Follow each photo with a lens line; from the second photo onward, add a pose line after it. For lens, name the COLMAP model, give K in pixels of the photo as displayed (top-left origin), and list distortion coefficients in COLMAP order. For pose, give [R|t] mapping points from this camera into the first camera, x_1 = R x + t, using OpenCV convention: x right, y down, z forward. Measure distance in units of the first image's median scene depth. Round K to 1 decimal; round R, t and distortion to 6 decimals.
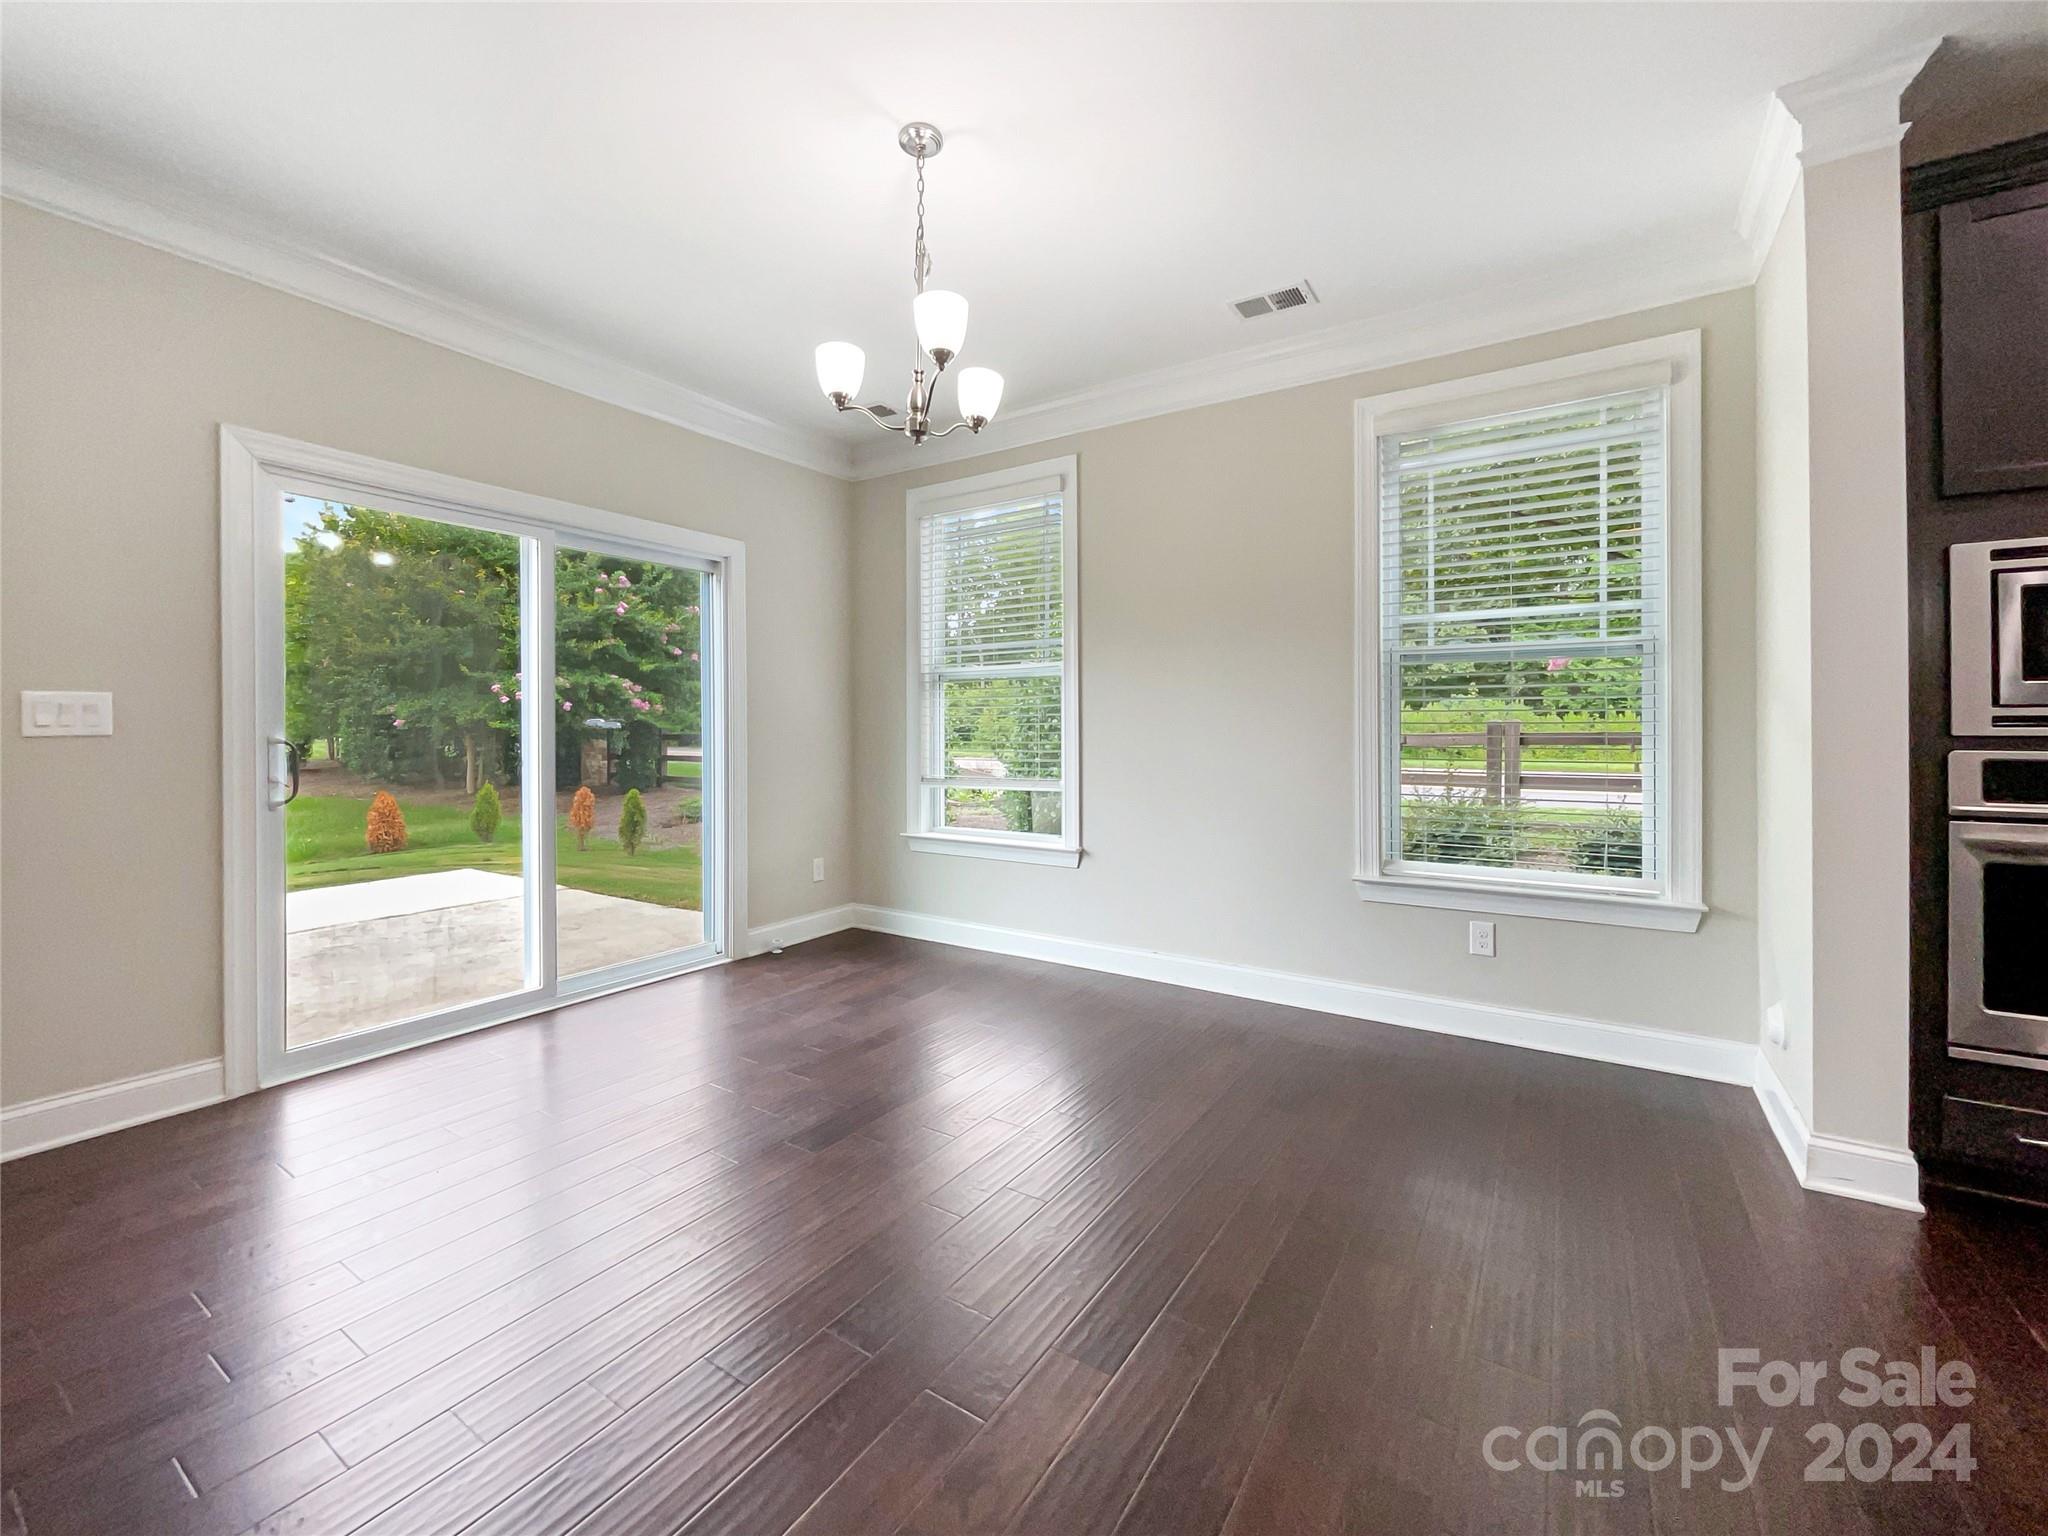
lens RADIAL K [[839.7, 0, 1012.2], [0, 839.7, 727.9], [0, 0, 1]] dist [0.016863, -0.008695]
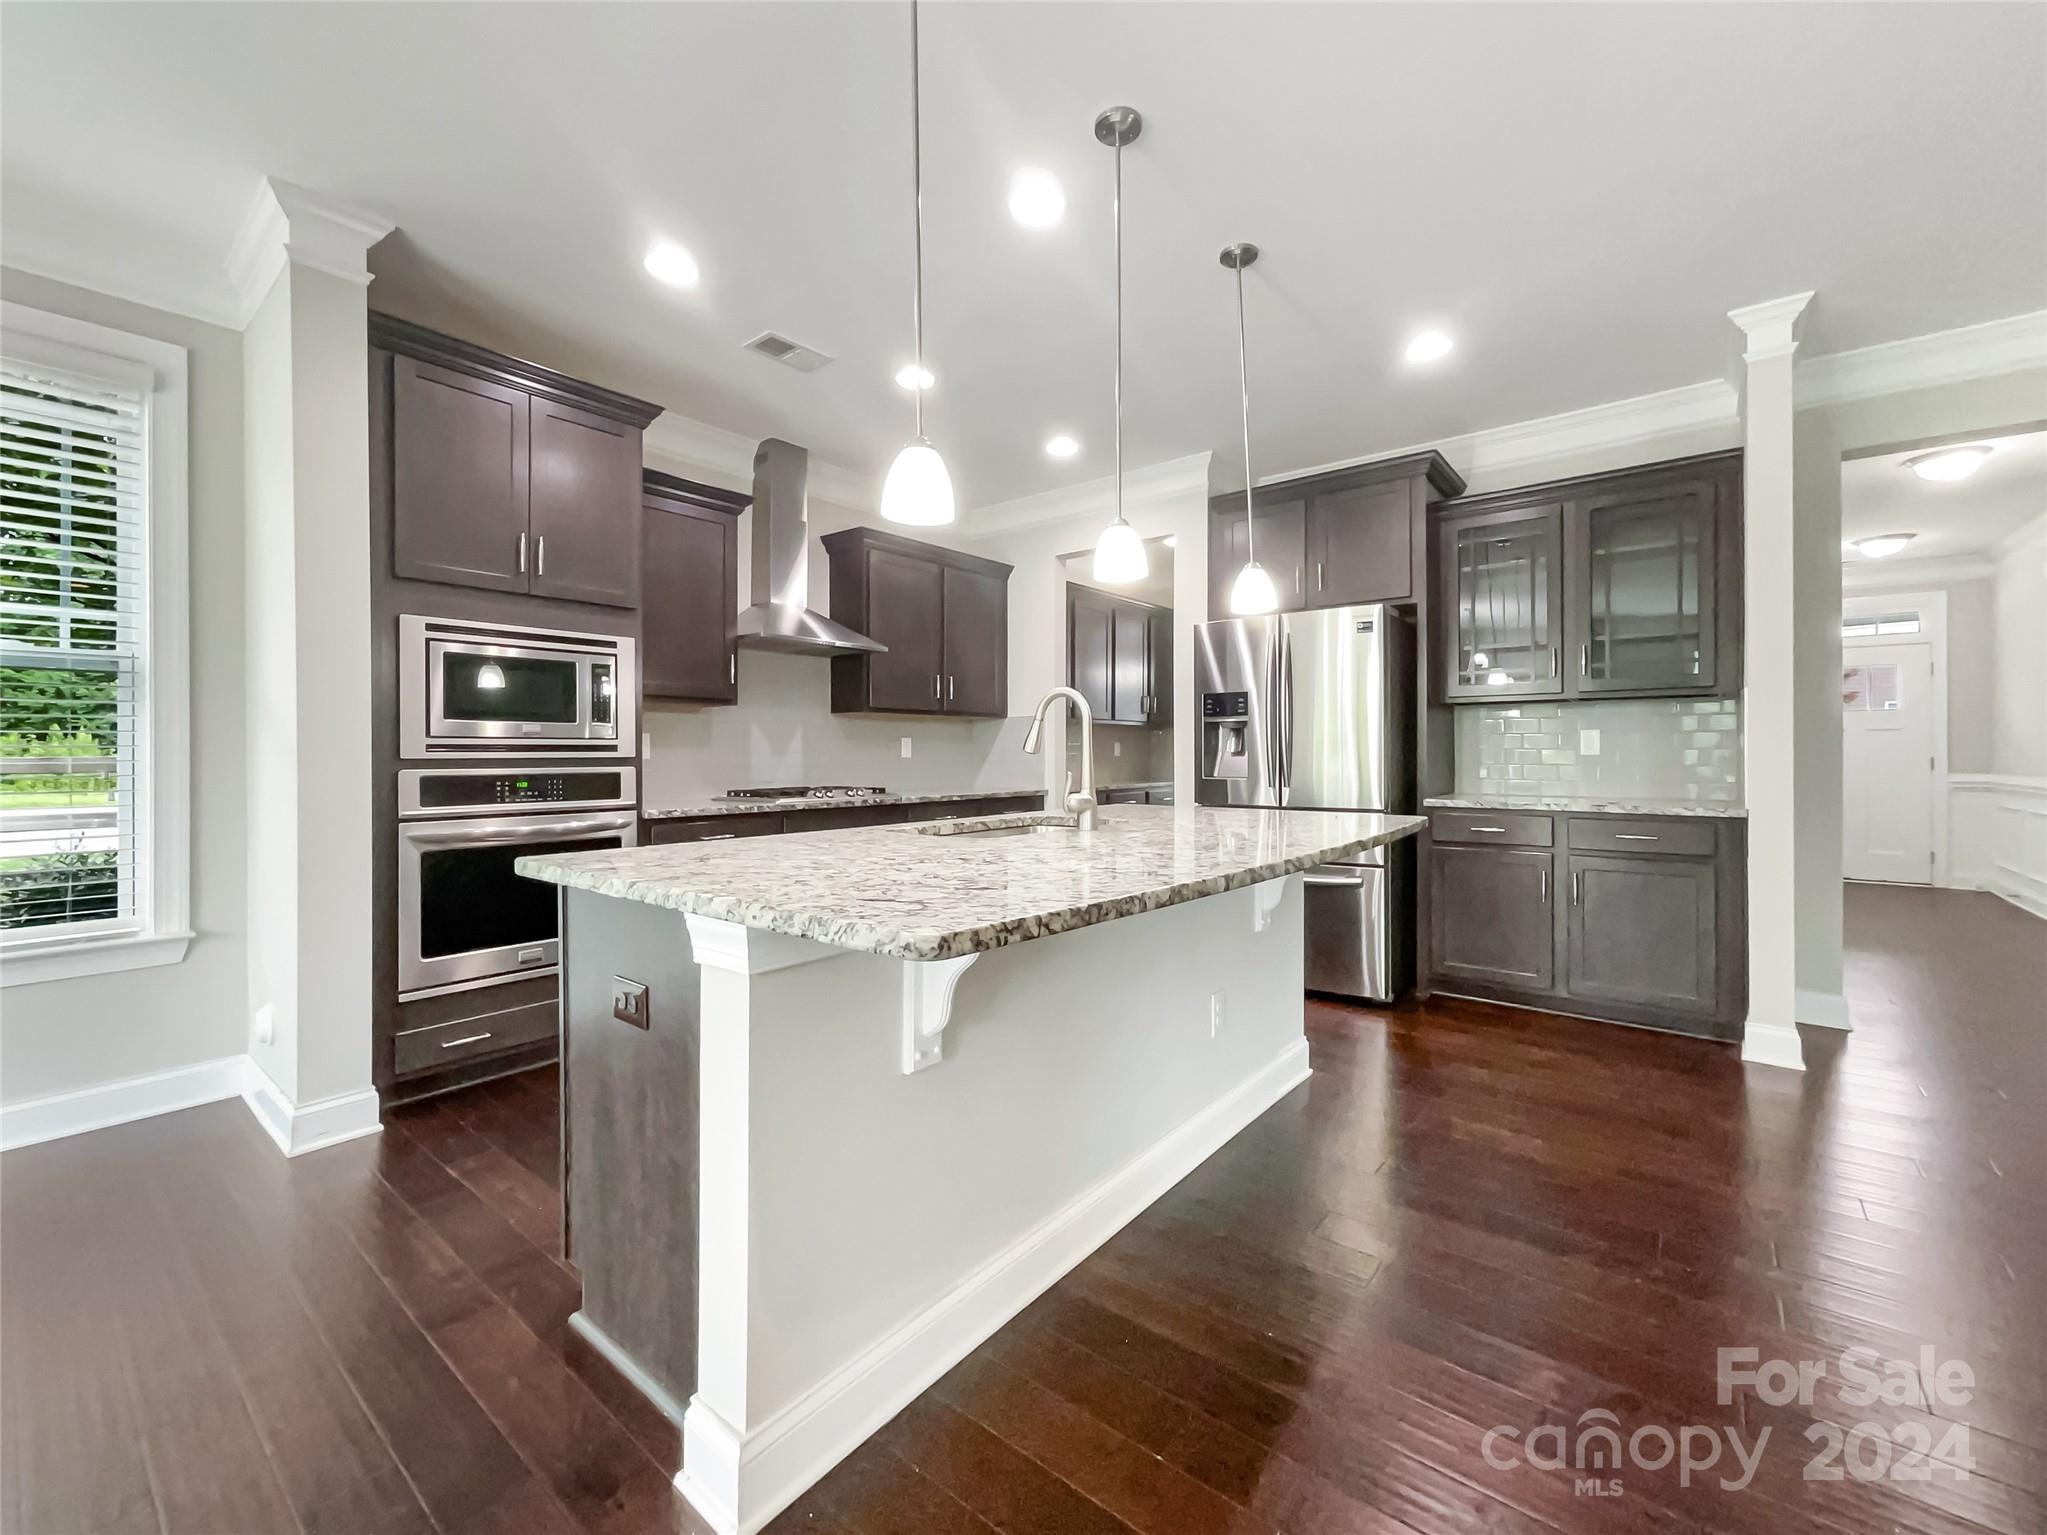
lens RADIAL K [[831.8, 0, 1021.8], [0, 831.8, 750.9], [0, 0, 1]] dist [0.007443, -0.000367]
pose [[0.098060, 0.001288, 0.995180, -0.071388], [0.000883, 0.999999, -0.001382, -0.000179], [-0.995180, 0.001015, 0.098059, -0.071559]]
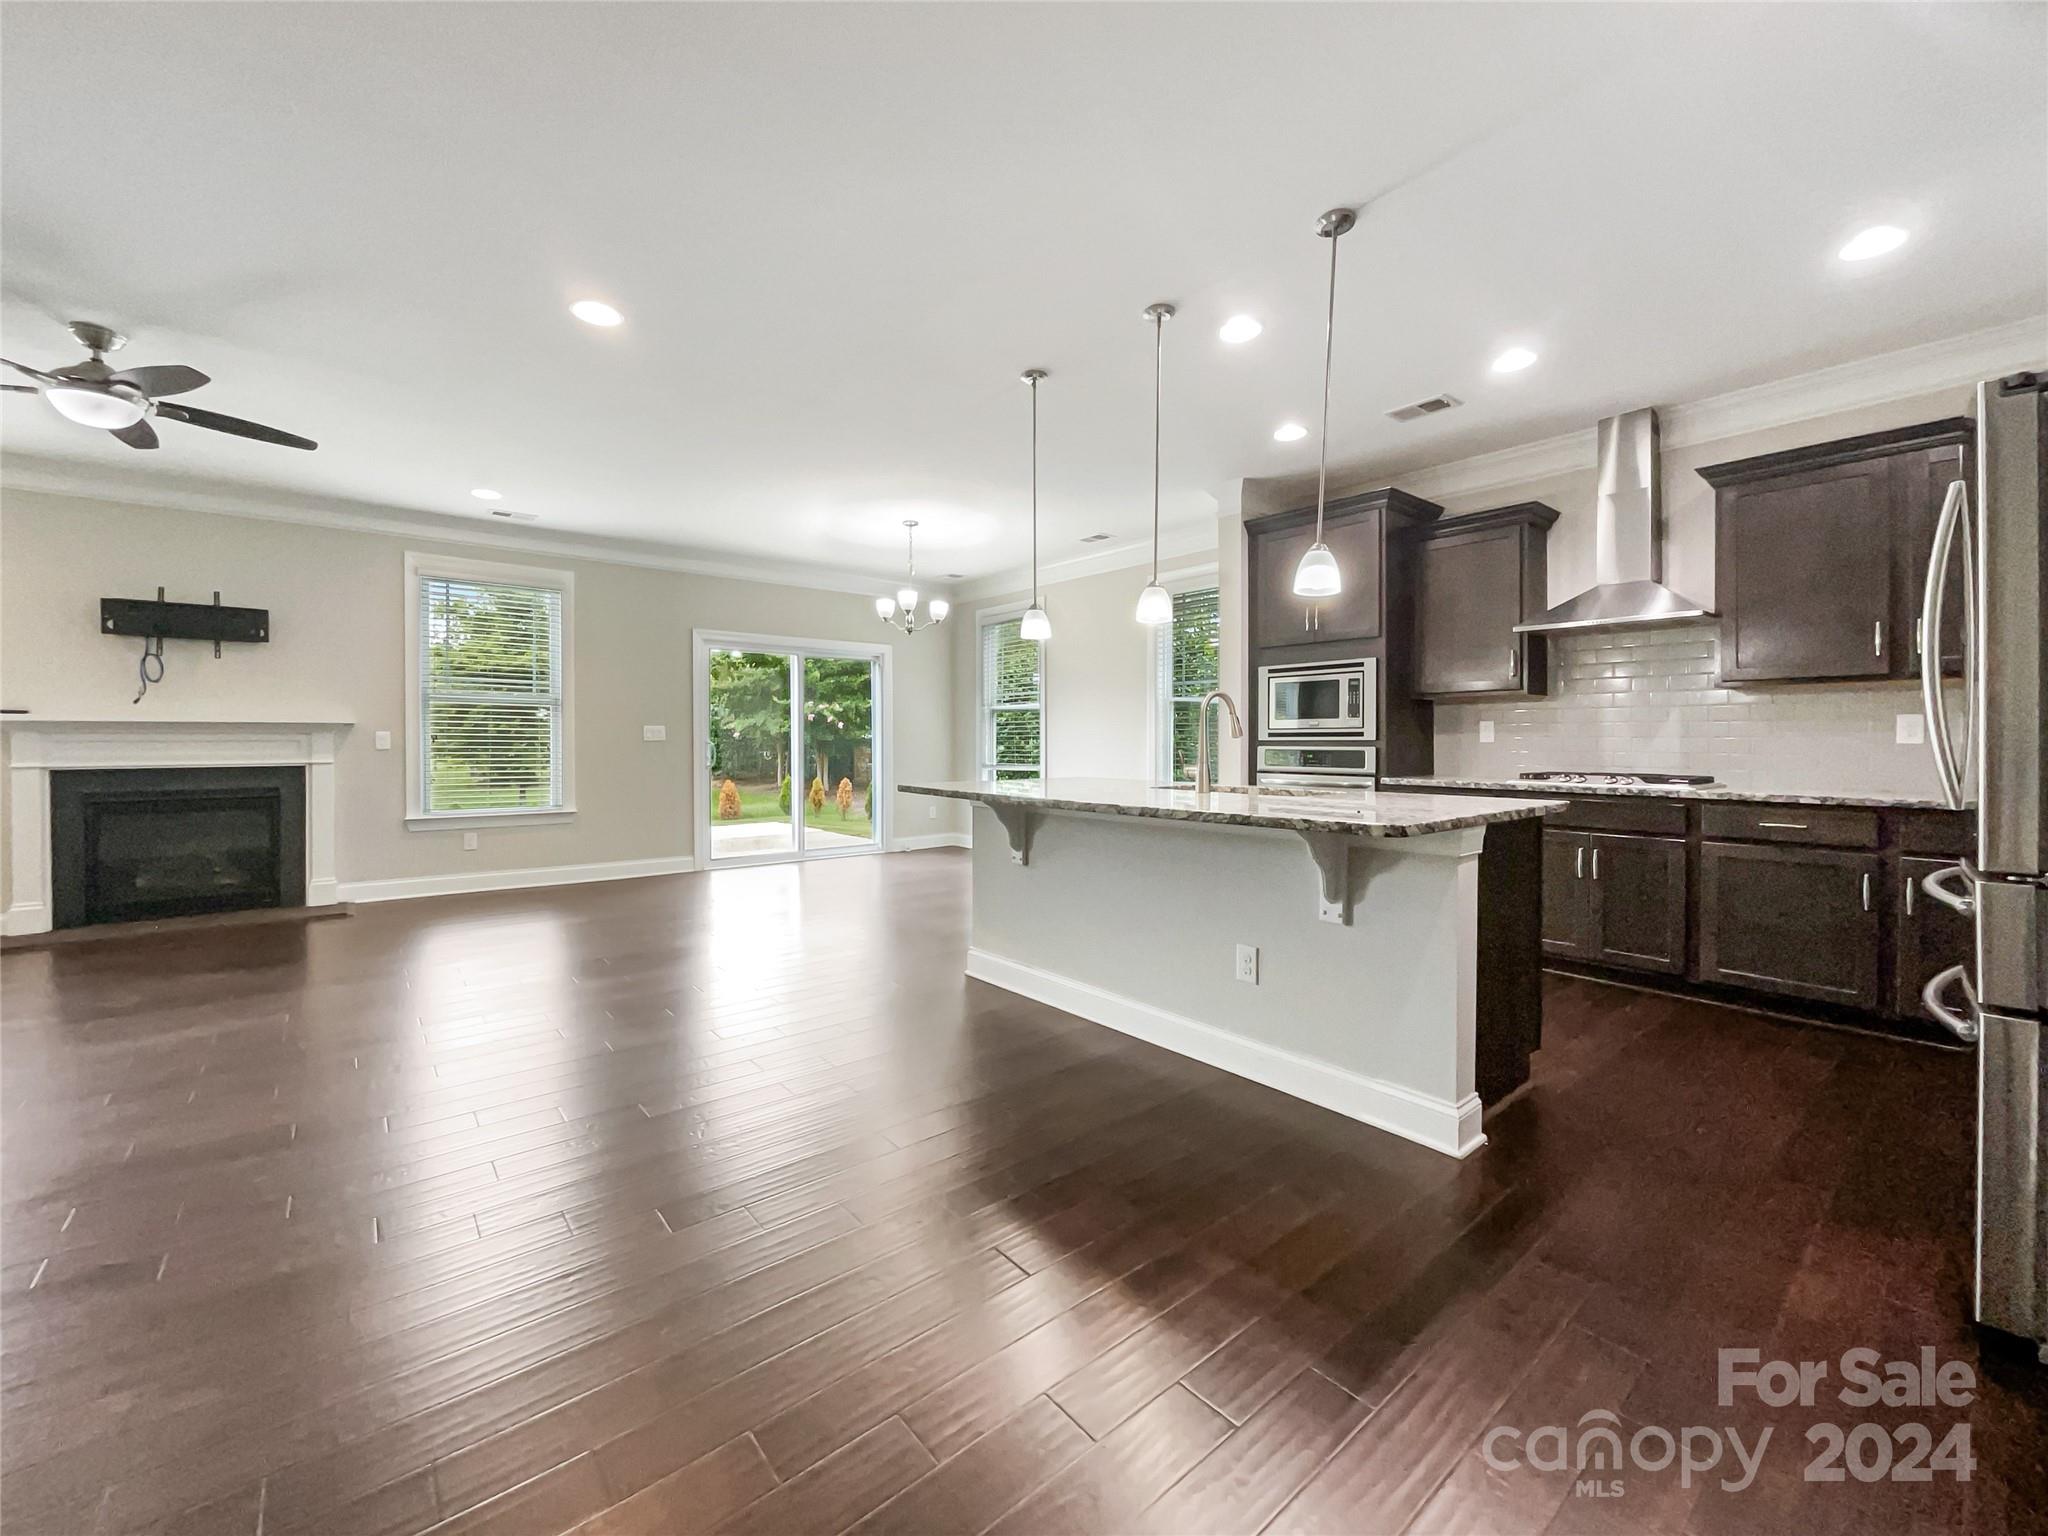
lens RADIAL K [[837.7, 0, 1024.9], [0, 837.7, 751.7], [0, 0, 1]] dist [0.000432, 0.000017]
pose [[0.957875, 0.003666, -0.287164, 0.891719], [0.000990, 0.999870, 0.016067, 0.001348], [0.287185, -0.015674, 0.957747, -1.288854]]
